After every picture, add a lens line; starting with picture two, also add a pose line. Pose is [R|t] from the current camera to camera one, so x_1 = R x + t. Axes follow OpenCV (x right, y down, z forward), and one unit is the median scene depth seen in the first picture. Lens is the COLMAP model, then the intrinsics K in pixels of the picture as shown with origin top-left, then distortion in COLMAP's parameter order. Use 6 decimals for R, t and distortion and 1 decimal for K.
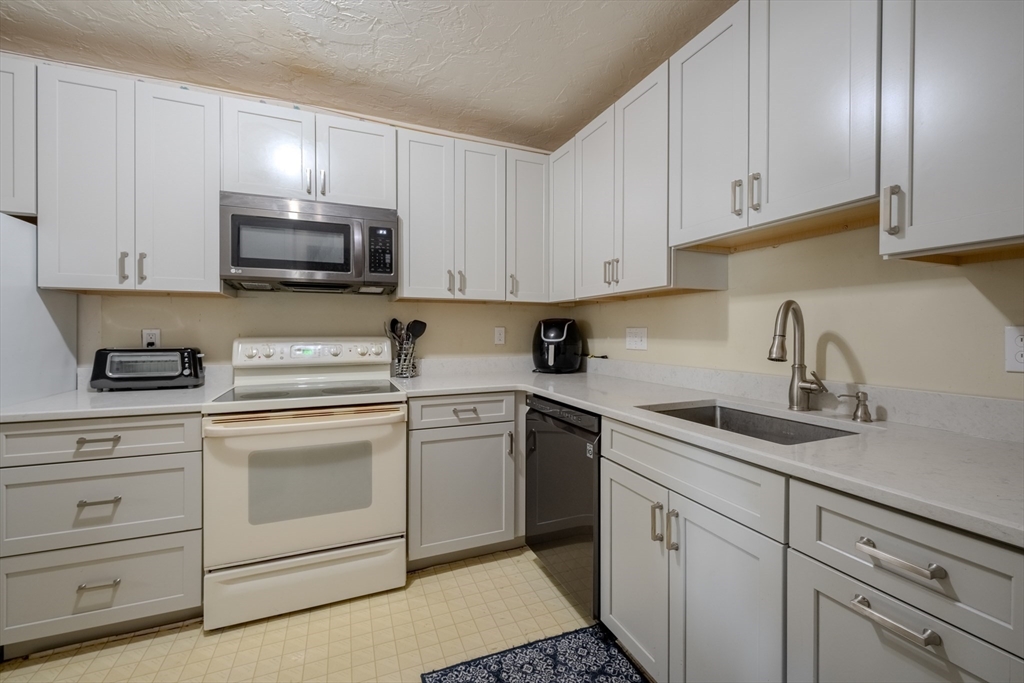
lens RADIAL K [[407.5, 0, 524.6], [0, 407.5, 333.4], [0, 0, 1]] dist [-0.000321, 0.000559]
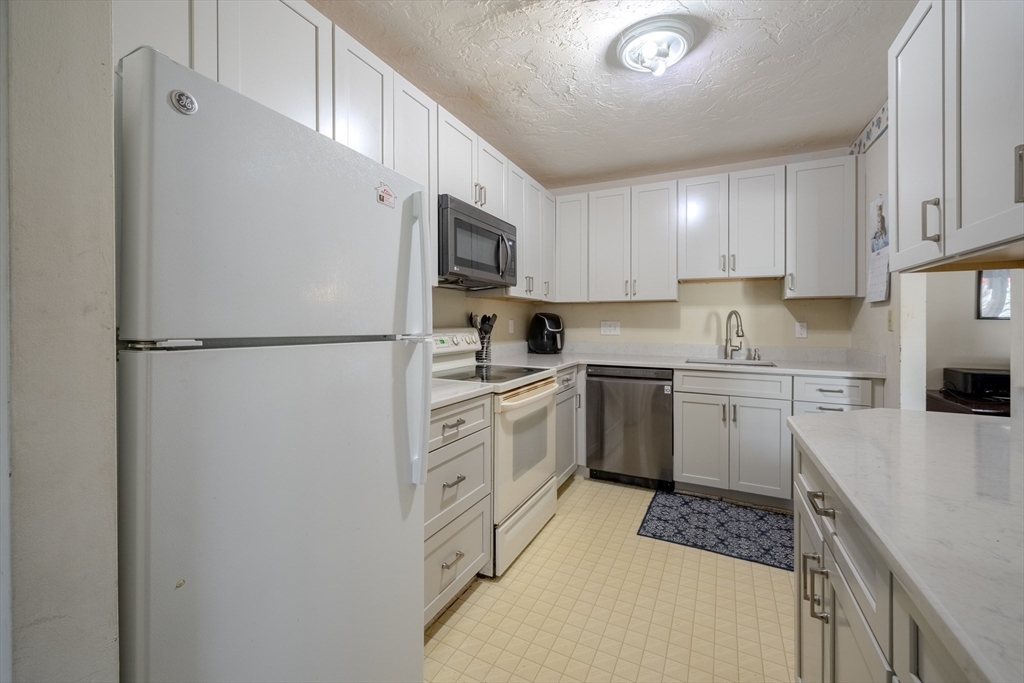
lens RADIAL K [[407.5, 0, 513.2], [0, 407.5, 321.0], [0, 0, 1]] dist [-0.000321, 0.000559]
pose [[0.757001, 0.005035, 0.653394, -1.290511], [0.000611, 0.999964, -0.008413, -0.001907], [-0.653413, 0.006767, 0.756971, 0.062071]]
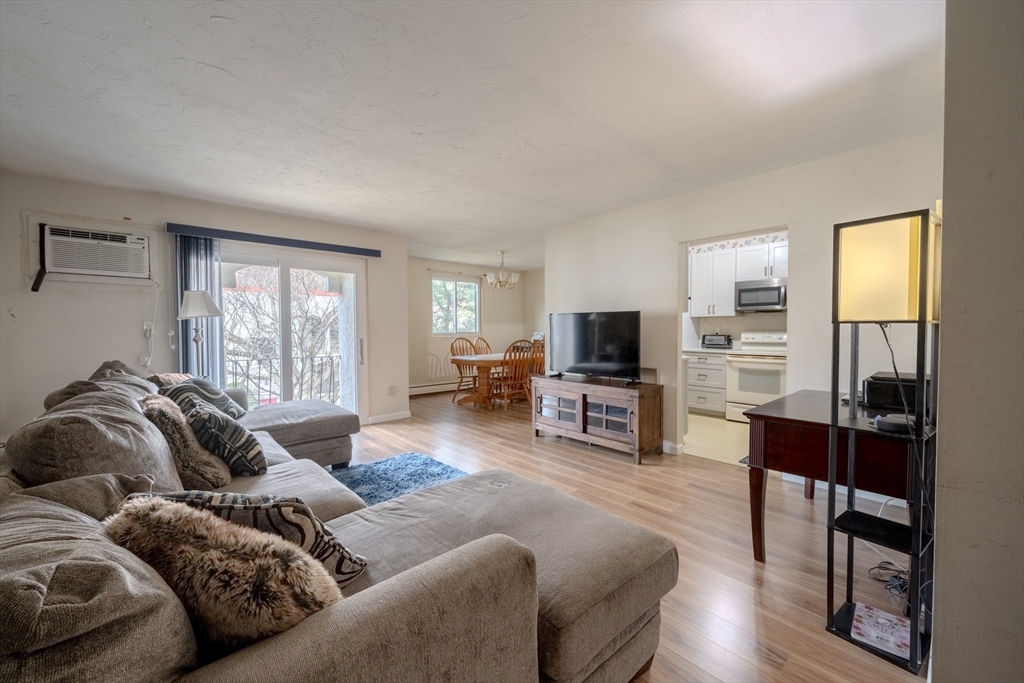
lens RADIAL K [[407.5, 0, 513.9], [0, 407.5, 341.7], [0, 0, 1]] dist [-0.000321, 0.000559]
pose [[0.315082, 0.027541, -0.948665, 1.532887], [-0.002617, 0.999600, 0.028151, 0.007049], [0.949061, -0.006387, 0.315028, -1.429891]]
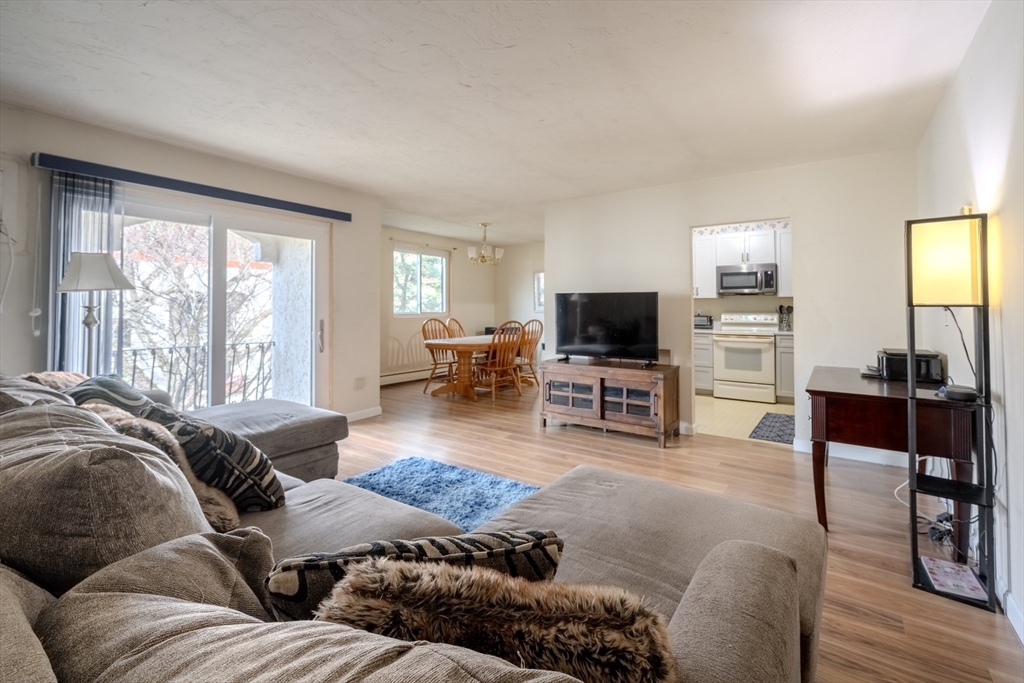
lens RADIAL K [[429.4, 0, 577.6], [0, 429.4, 300.4], [0, 0, 1]] dist [0.003333, -0.001016]
pose [[0.575368, -0.016082, -0.817737, 1.318730], [-0.007493, 0.999661, -0.024932, 0.007494], [0.817860, 0.020472, 0.575052, -1.754479]]
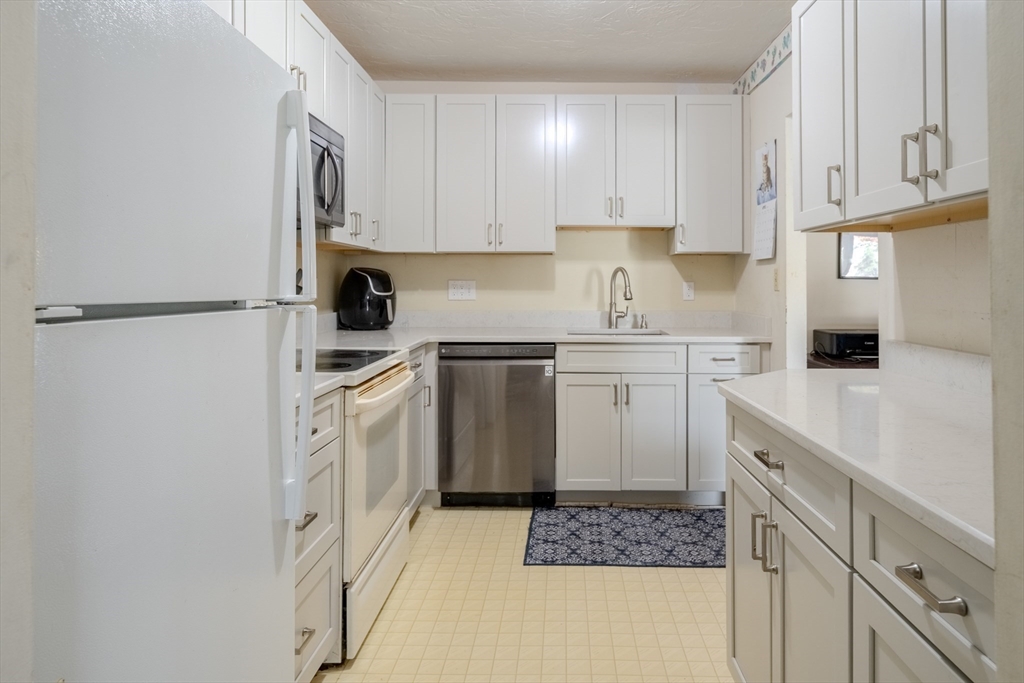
lens RADIAL K [[628.7, 0, 549.1], [0, 628.7, 272.0], [0, 0, 1]] dist [-0.002297, -0.000371]
pose [[0.399760, 0.017807, 0.916447, -1.491266], [0.003015, 0.999780, -0.020741, -0.000213], [-0.916615, 0.011055, 0.399618, 0.125997]]
